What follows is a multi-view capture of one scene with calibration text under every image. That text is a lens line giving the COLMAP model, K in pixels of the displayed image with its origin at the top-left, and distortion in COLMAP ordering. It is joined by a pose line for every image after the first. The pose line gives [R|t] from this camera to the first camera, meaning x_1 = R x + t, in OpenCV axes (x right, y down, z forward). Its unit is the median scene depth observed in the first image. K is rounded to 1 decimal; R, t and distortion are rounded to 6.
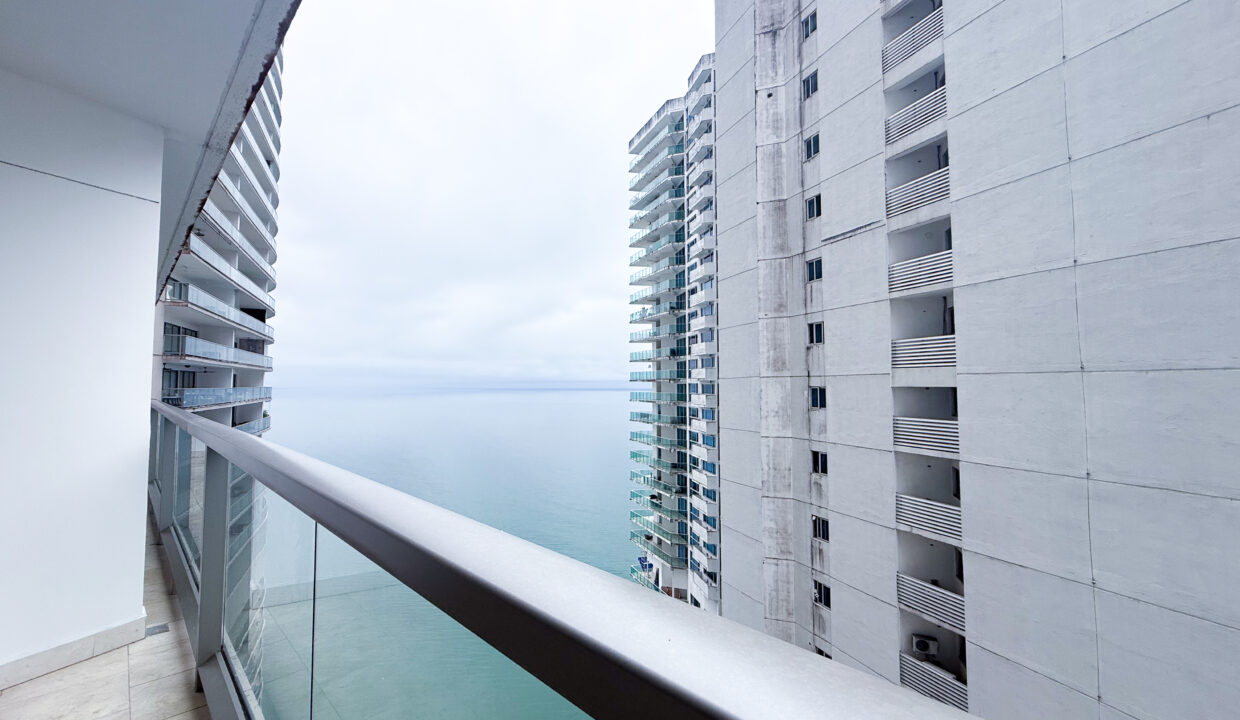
lens RADIAL K [[495.2, 0, 617.9], [0, 495.2, 358.9], [0, 0, 1]] dist [0.001330, 0.000257]
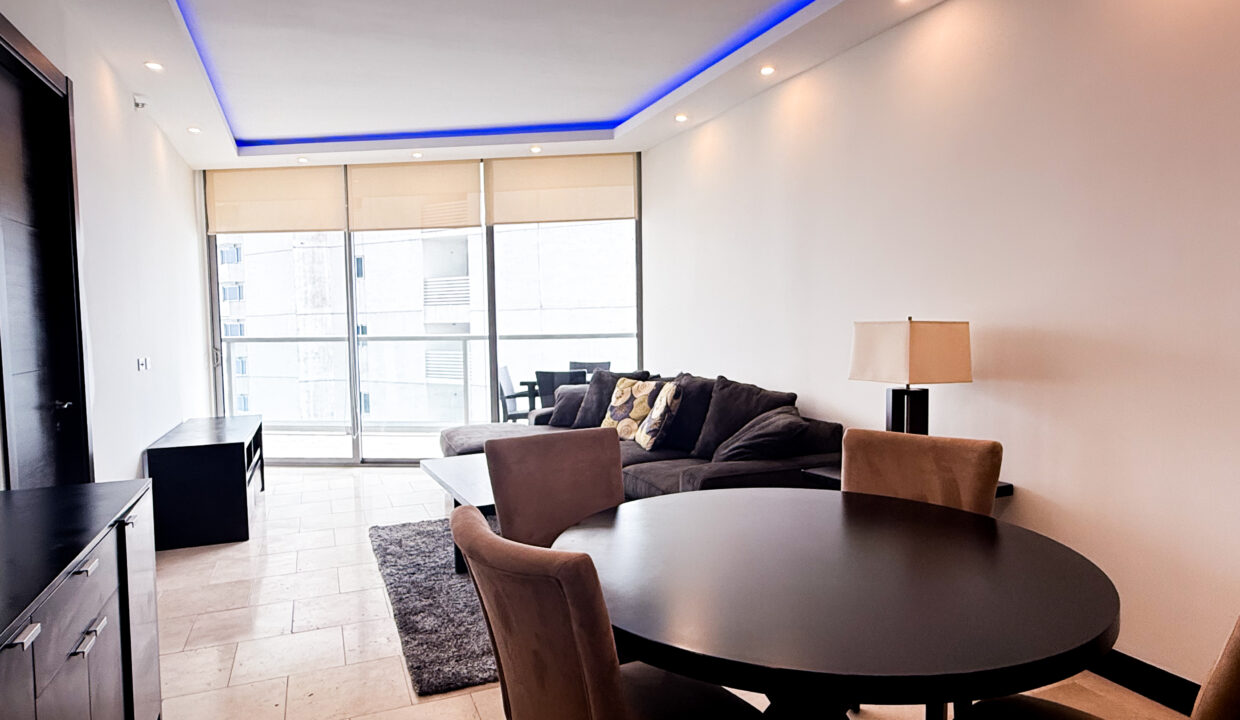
lens RADIAL K [[734.6, 0, 620.6], [0, 734.6, 359.2], [0, 0, 1]] dist [-0.000417, 0.002040]
pose [[0.789945, -0.044464, 0.611563, -0.060931], [-0.017095, 0.995383, 0.094452, -0.017440], [-0.612939, -0.085067, 0.785538, -0.390812]]
